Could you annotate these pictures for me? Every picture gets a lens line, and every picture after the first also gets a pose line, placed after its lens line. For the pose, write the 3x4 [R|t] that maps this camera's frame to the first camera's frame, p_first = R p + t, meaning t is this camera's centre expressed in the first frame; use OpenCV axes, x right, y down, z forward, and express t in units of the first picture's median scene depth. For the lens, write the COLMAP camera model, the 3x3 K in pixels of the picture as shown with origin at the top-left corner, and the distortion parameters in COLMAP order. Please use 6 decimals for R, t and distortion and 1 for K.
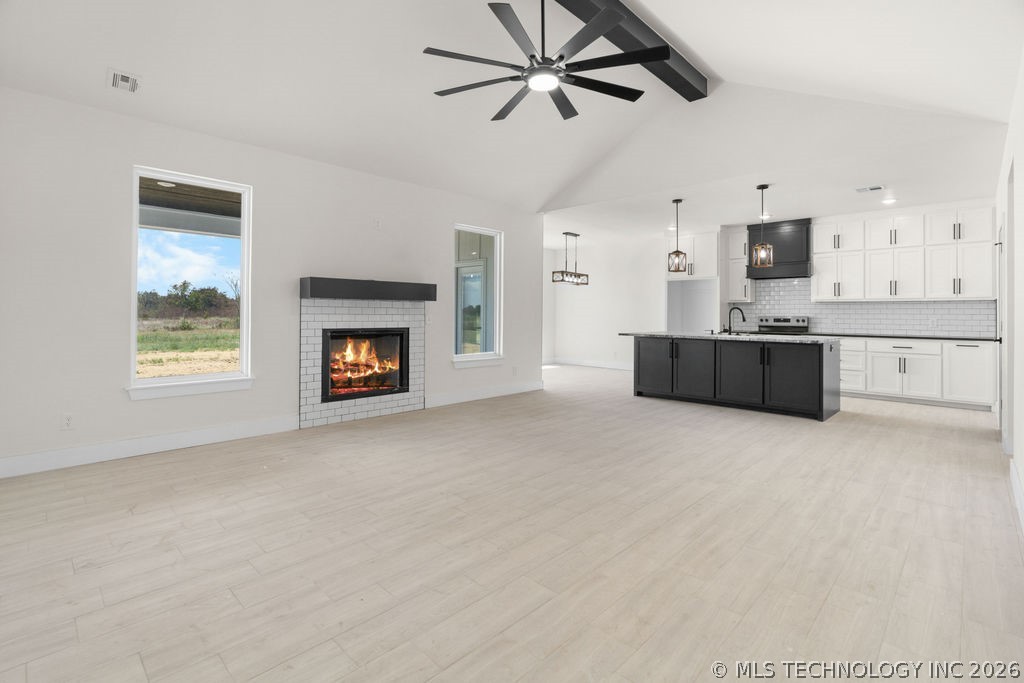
lens RADIAL K [[482.0, 0, 513.7], [0, 482.0, 311.2], [0, 0, 1]] dist [-0.004560, -0.000193]
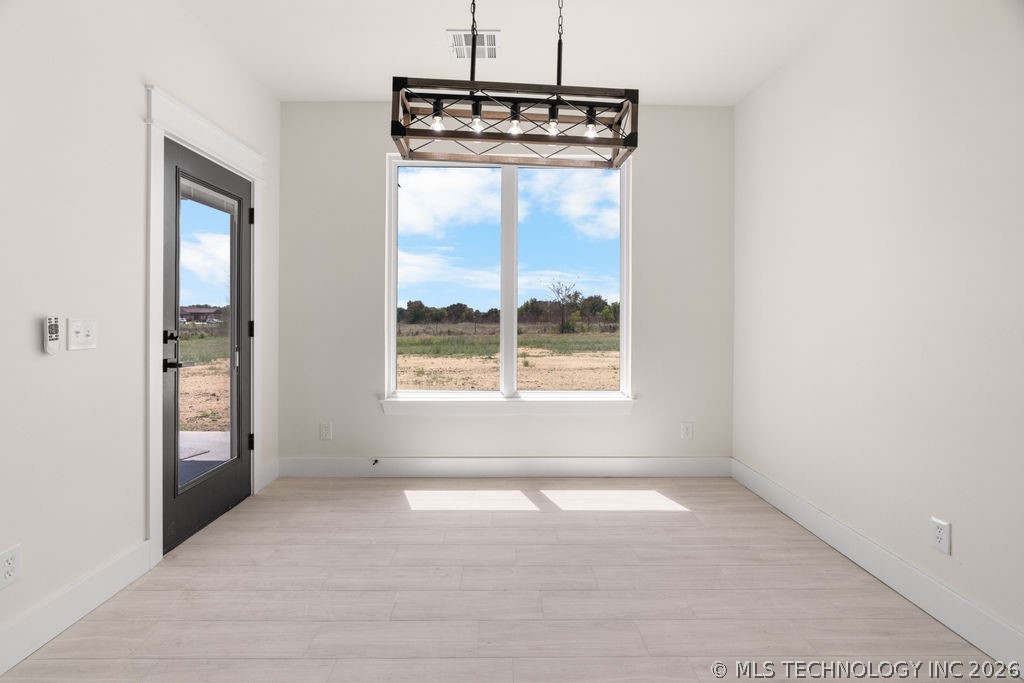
lens RADIAL K [[474.9, 0, 516.1], [0, 474.9, 315.7], [0, 0, 1]] dist [-0.007082, -0.000262]
pose [[0.711331, -0.005991, -0.702831, 0.349334], [0.004833, 0.999982, -0.003632, 0.010307], [0.702840, -0.000813, 0.711347, 1.215238]]
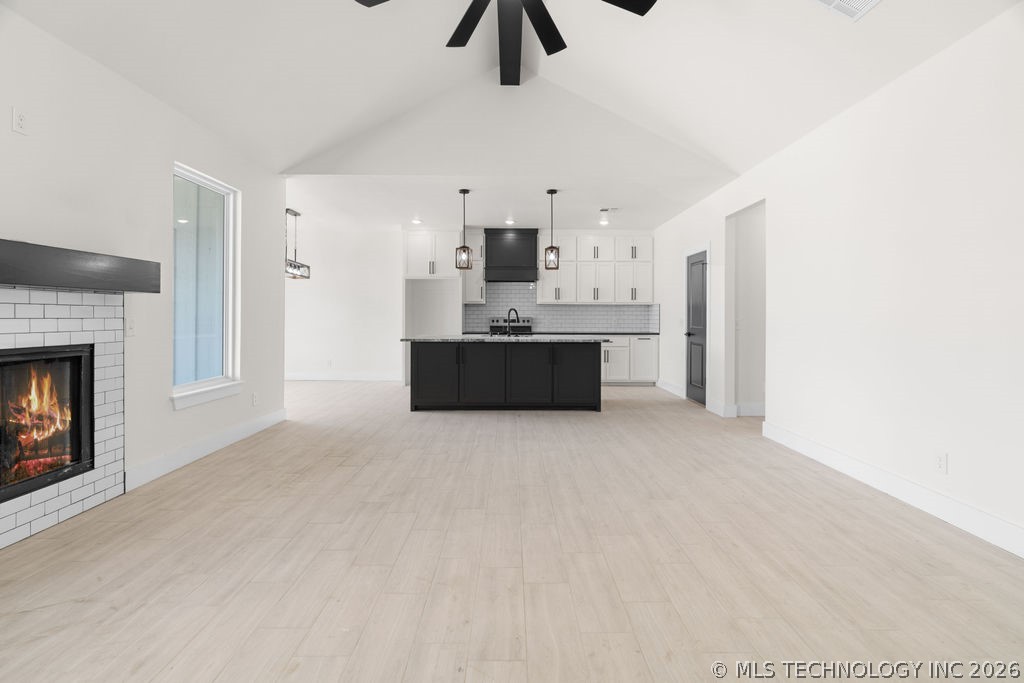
lens RADIAL K [[474.9, 0, 516.1], [0, 474.9, 315.7], [0, 0, 1]] dist [-0.007082, -0.000262]
pose [[0.712408, -0.002892, 0.701759, -0.219673], [-0.002999, 0.999970, 0.007166, -0.000304], [-0.701759, -0.007209, 0.712378, 0.289243]]
